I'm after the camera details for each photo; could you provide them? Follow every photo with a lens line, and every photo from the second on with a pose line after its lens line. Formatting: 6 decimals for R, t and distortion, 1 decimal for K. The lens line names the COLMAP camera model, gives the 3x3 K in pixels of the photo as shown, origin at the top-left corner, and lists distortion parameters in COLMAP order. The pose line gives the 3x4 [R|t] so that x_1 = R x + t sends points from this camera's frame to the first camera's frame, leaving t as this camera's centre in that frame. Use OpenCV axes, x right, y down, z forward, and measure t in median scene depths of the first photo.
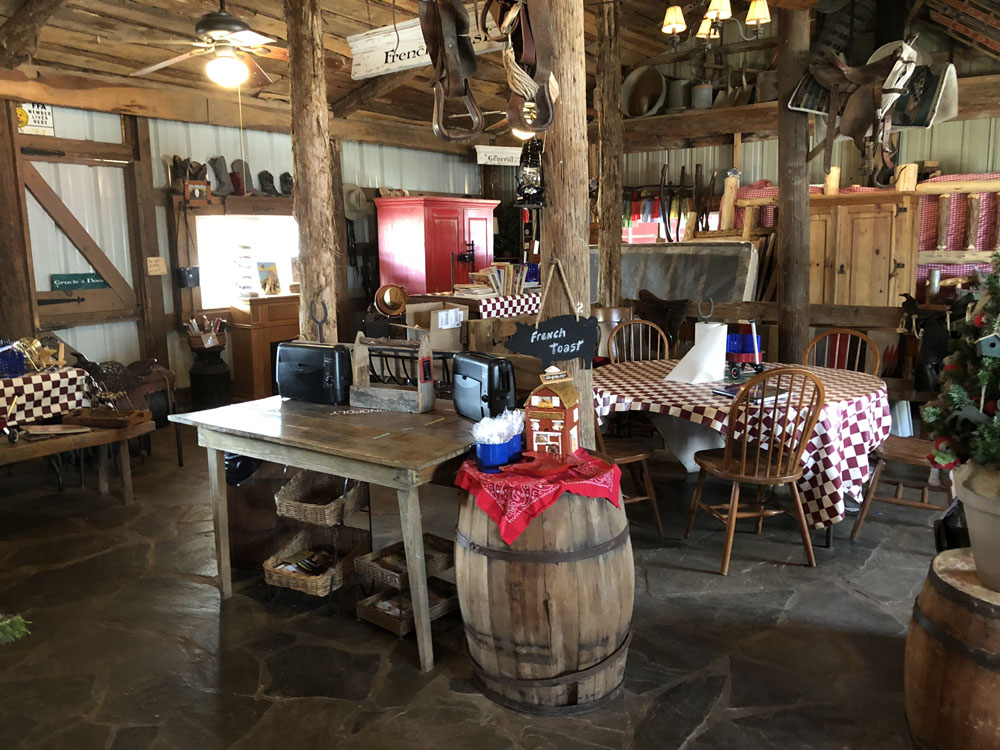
lens RADIAL K [[808.4, 0, 497.0], [0, 808.4, 369.1], [0, 0, 1]] dist [0.023743, -0.022925]
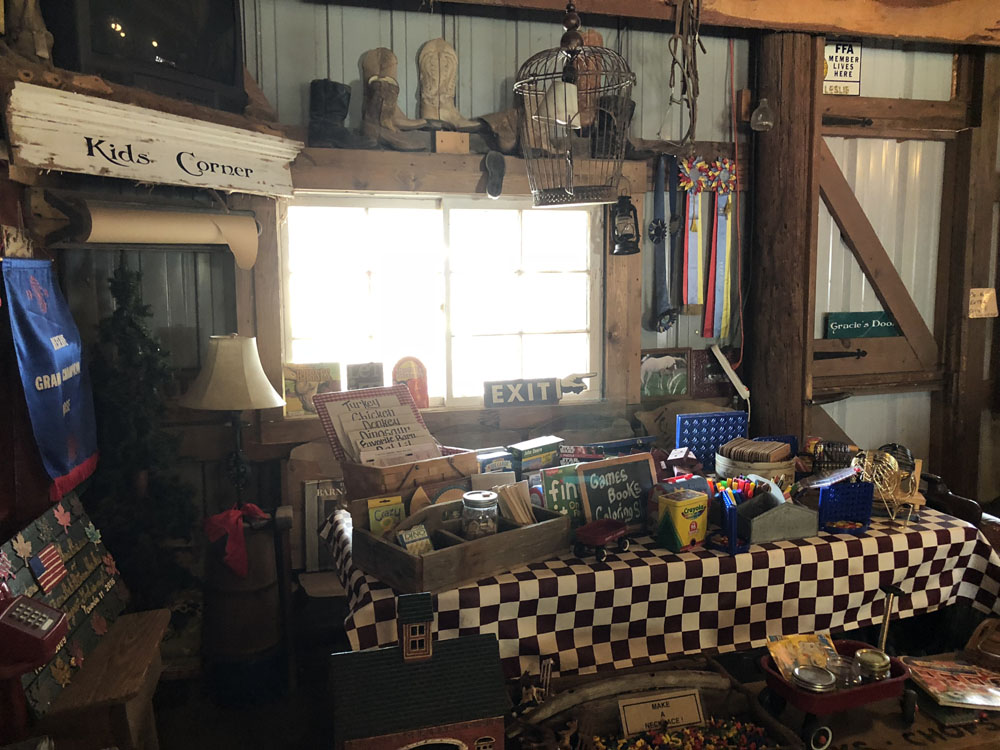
lens RADIAL K [[808.4, 0, 499.0], [0, 808.4, 376.0], [0, 0, 1]] dist [0.023743, -0.022925]
pose [[0.774398, 0.098686, -0.624955, -0.351904], [-0.102773, 0.994263, 0.029654, -0.060976], [0.624296, 0.041265, 0.780097, 0.349429]]
